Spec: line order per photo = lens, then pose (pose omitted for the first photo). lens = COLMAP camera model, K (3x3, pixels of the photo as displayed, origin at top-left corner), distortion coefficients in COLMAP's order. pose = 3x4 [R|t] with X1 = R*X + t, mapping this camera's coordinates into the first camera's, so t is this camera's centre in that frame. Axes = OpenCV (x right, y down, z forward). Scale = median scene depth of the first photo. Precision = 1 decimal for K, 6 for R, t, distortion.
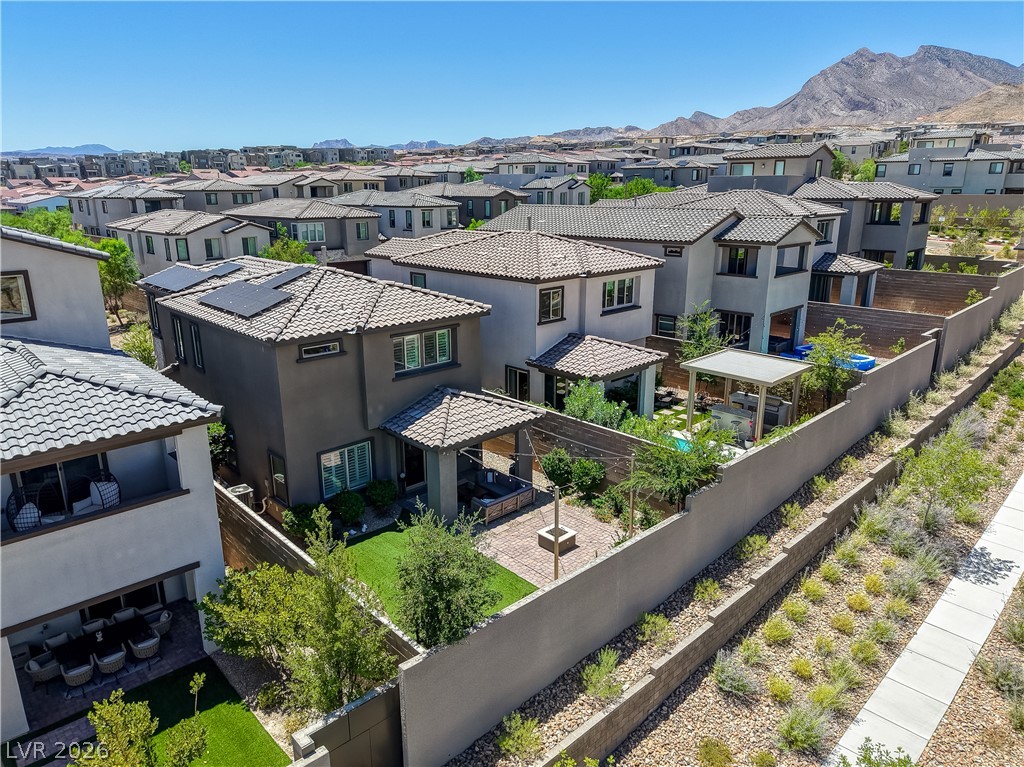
lens RADIAL K [[690.3, 0, 509.0], [0, 690.3, 382.3], [0, 0, 1]] dist [0.008890, -0.003891]
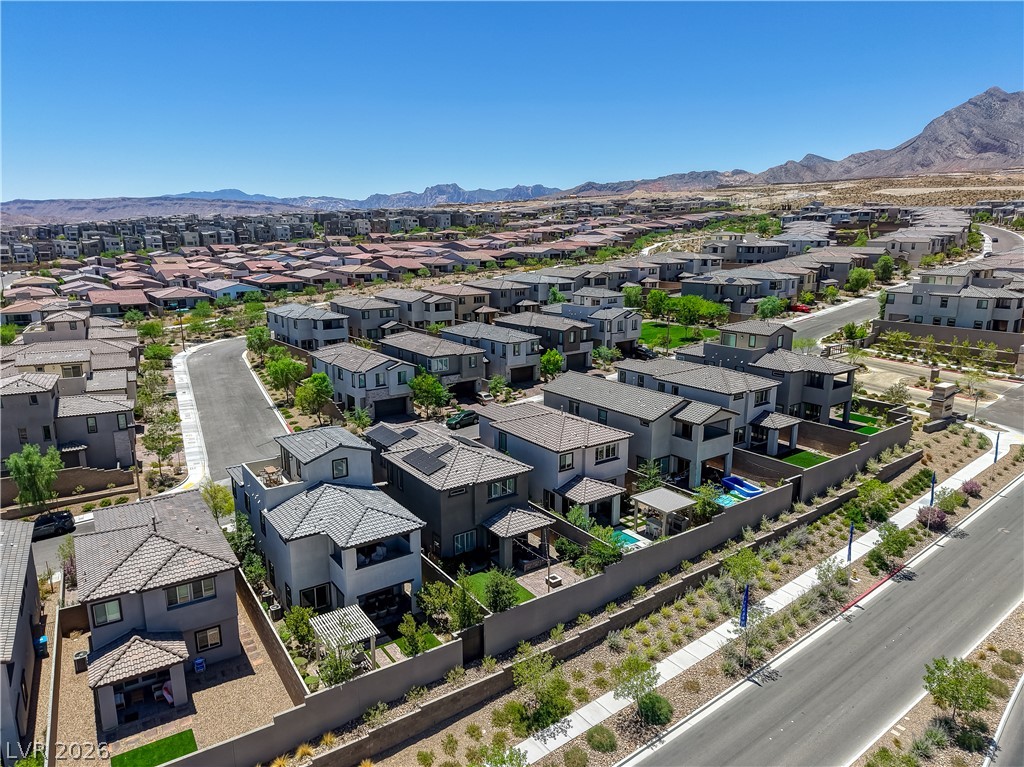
lens RADIAL K [[687.5, 0, 508.8], [0, 687.5, 375.8], [0, 0, 1]] dist [0.036106, -0.038069]
pose [[0.989468, 0.033417, -0.140842, 0.177525], [-0.042505, 0.997169, -0.062020, -0.243910], [0.138371, 0.067353, 0.988088, -1.070627]]
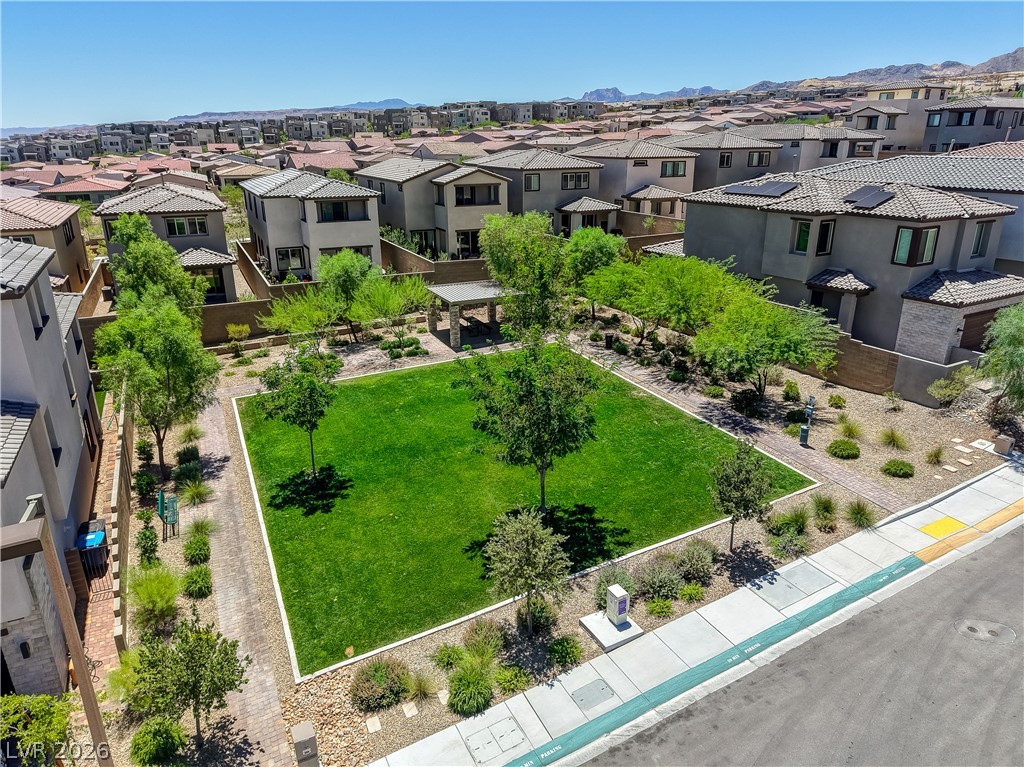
lens RADIAL K [[690.3, 0, 509.0], [0, 690.3, 382.3], [0, 0, 1]] dist [0.008890, -0.003891]
pose [[0.934776, 0.115589, -0.335907, 0.932218], [-0.093217, 0.992260, 0.082039, -1.071642], [0.342790, -0.045376, 0.938316, 2.881414]]
